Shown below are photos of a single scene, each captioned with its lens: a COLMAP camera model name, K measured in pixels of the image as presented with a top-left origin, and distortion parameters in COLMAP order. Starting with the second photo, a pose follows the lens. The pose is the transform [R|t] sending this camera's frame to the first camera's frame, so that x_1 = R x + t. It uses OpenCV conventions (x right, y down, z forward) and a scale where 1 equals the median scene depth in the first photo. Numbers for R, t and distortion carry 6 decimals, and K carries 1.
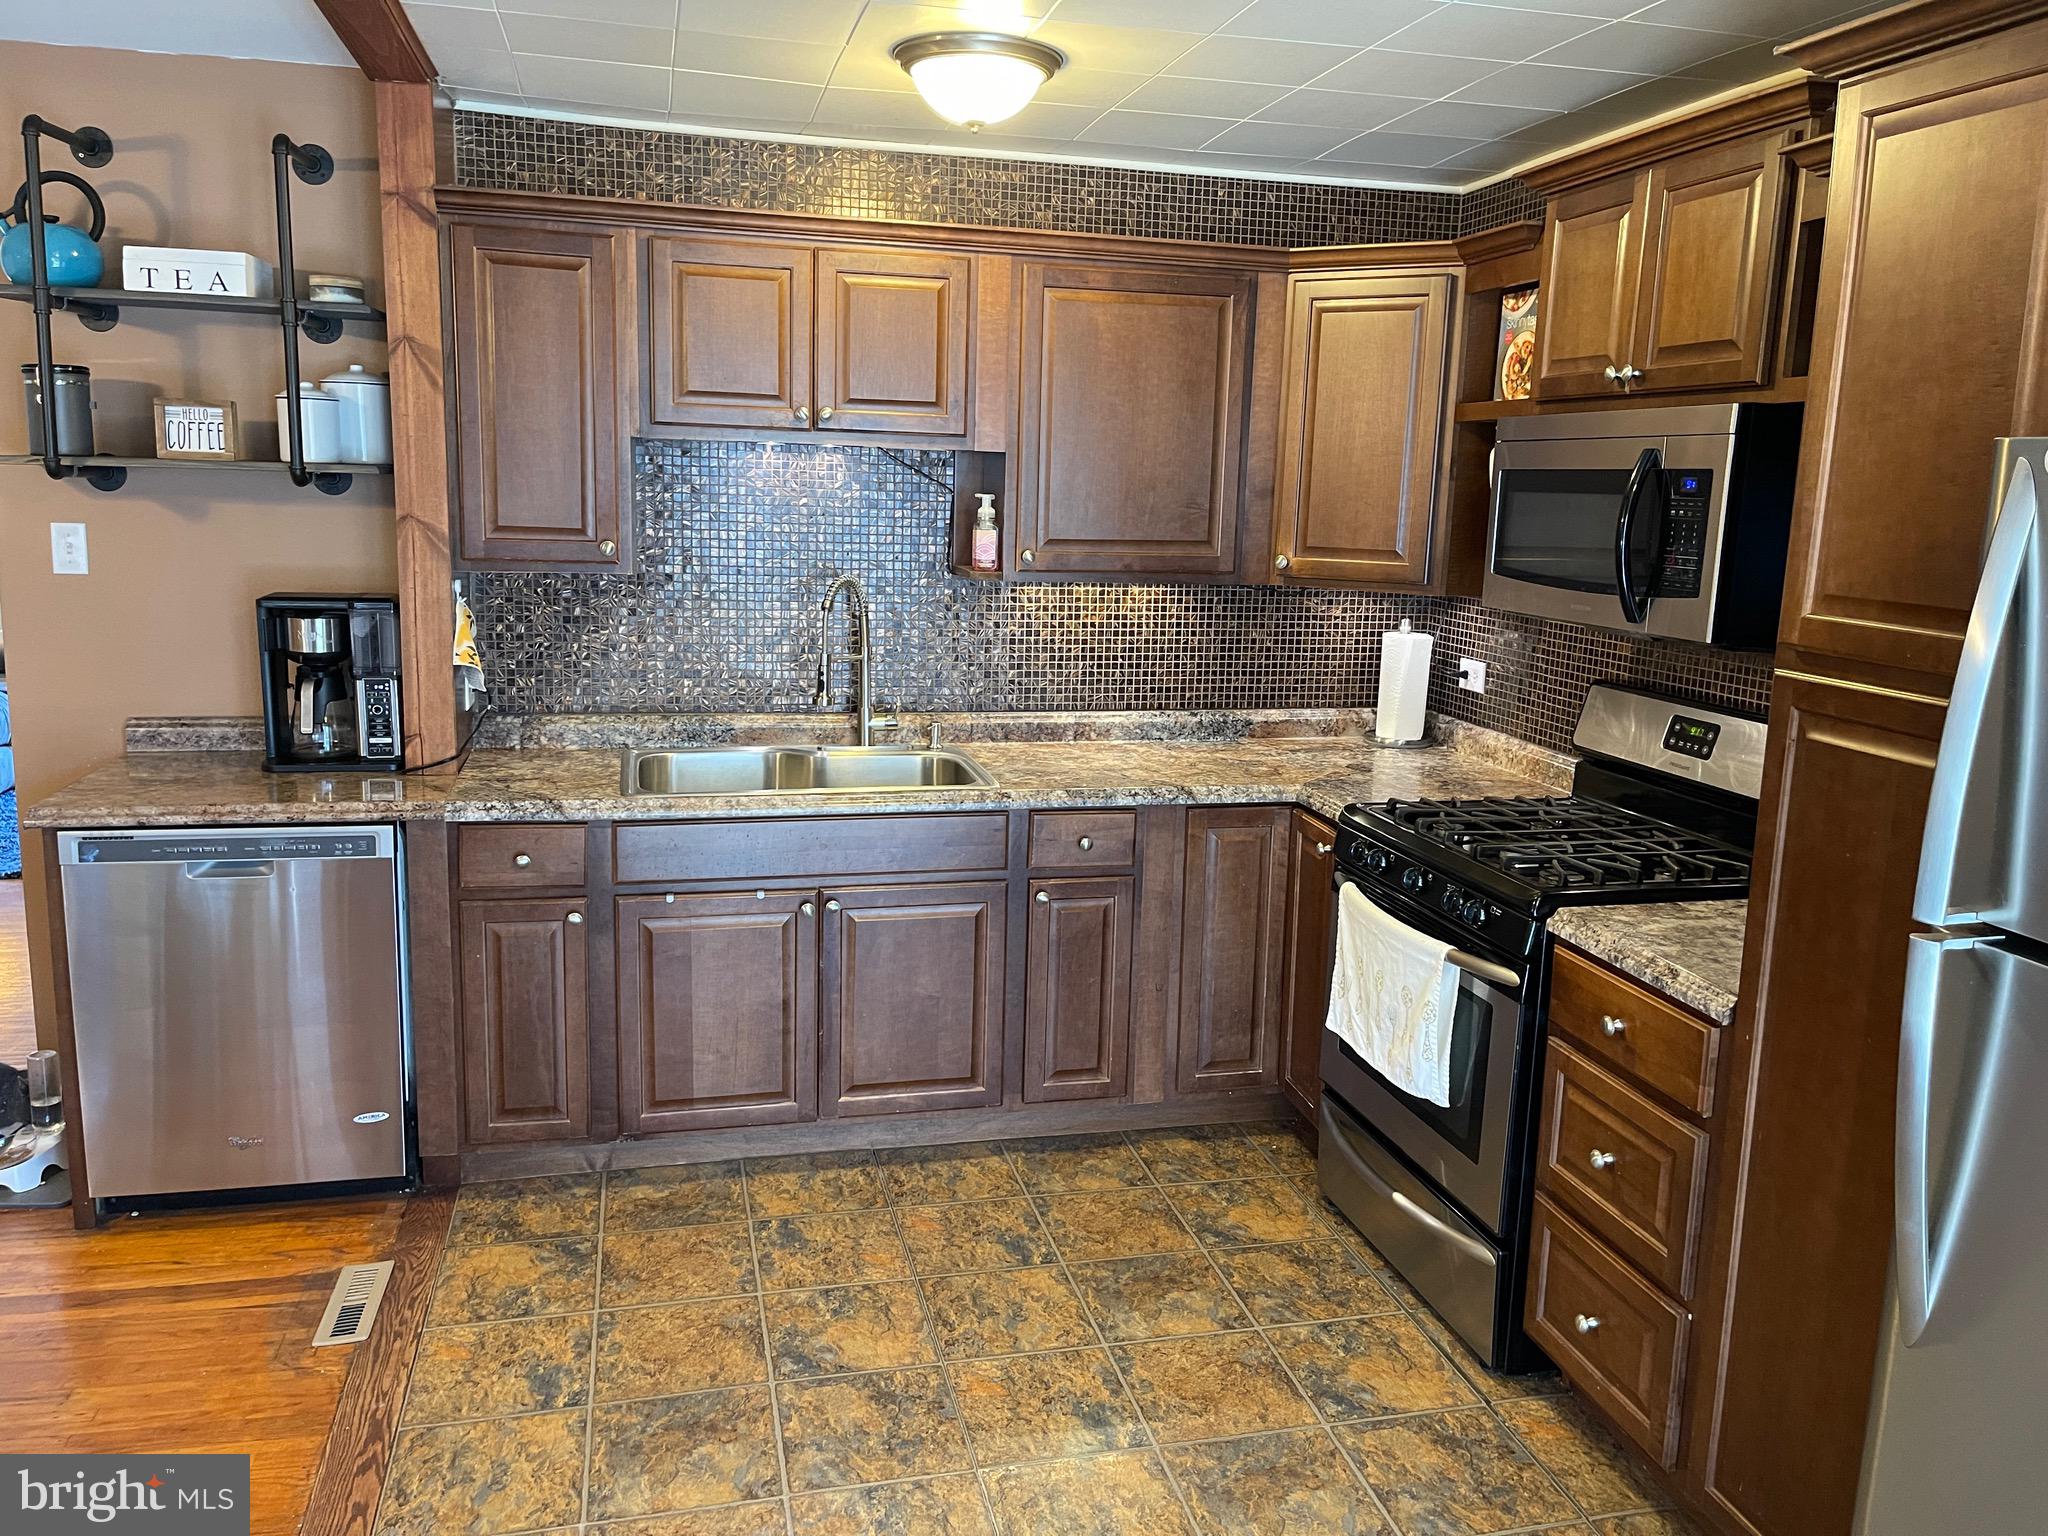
lens RADIAL K [[1545.3, 0, 1046.7], [0, 1545.3, 763.5], [0, 0, 1]] dist [0.076198, -0.099045]
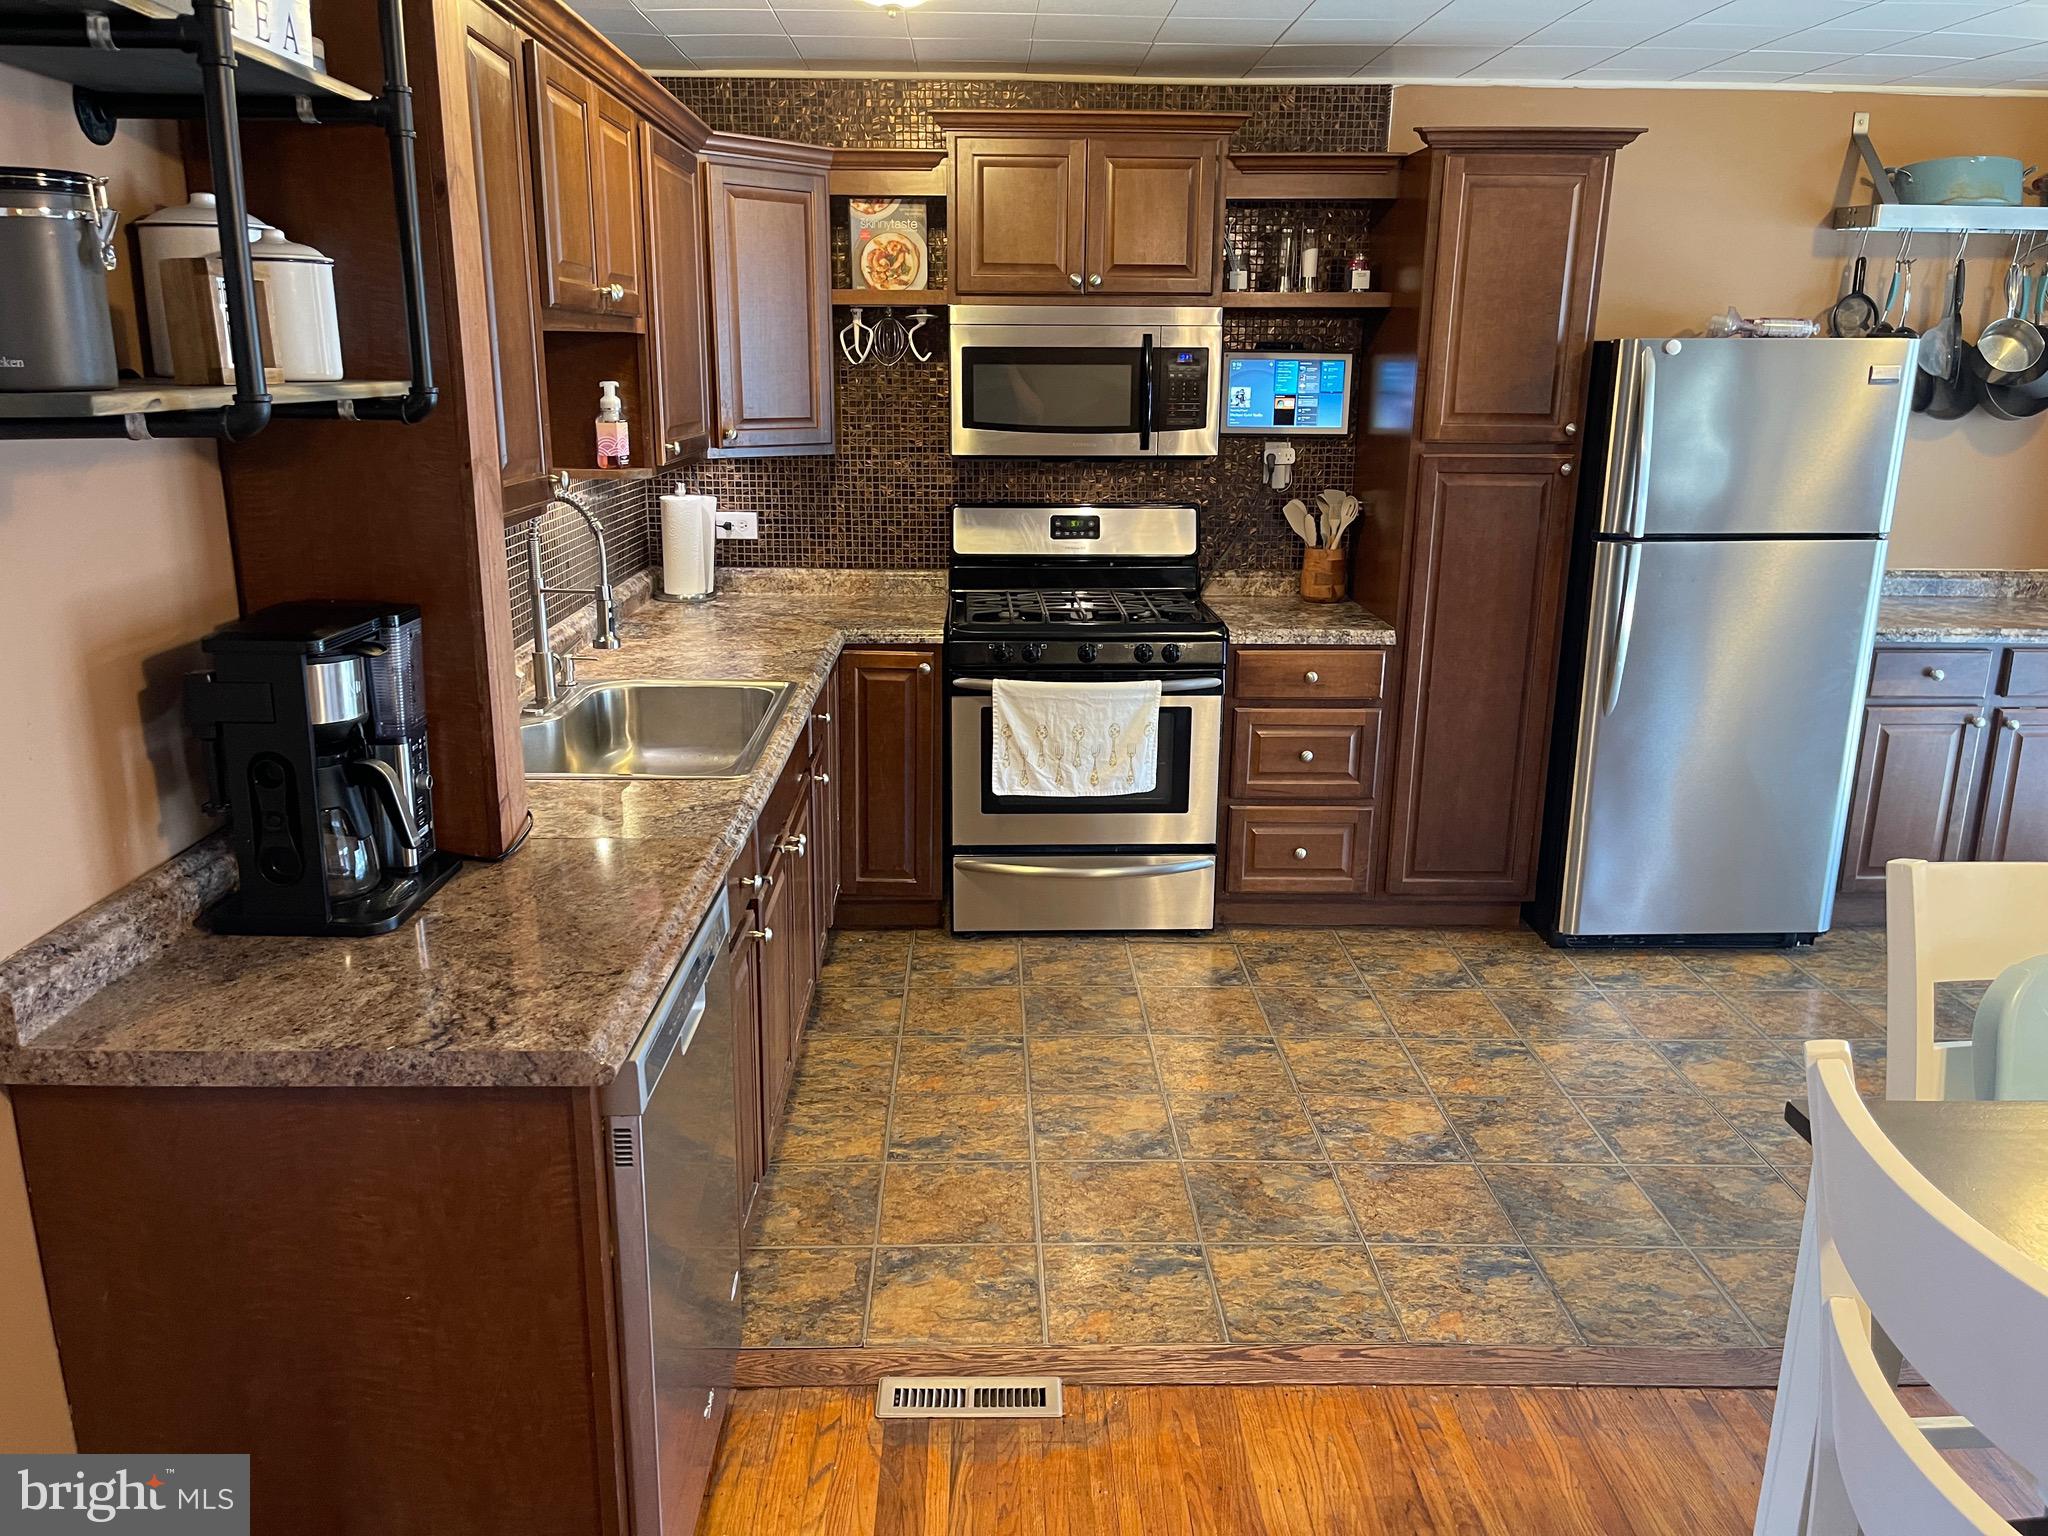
lens RADIAL K [[1545.3, 0, 1043.1], [0, 1545.3, 771.8], [0, 0, 1]] dist [0.076198, -0.099045]
pose [[0.208258, -0.278496, 0.937587, -0.989666], [0.176772, 0.953536, 0.243969, -0.150865], [-0.961967, 0.114930, 0.247812, 0.635200]]
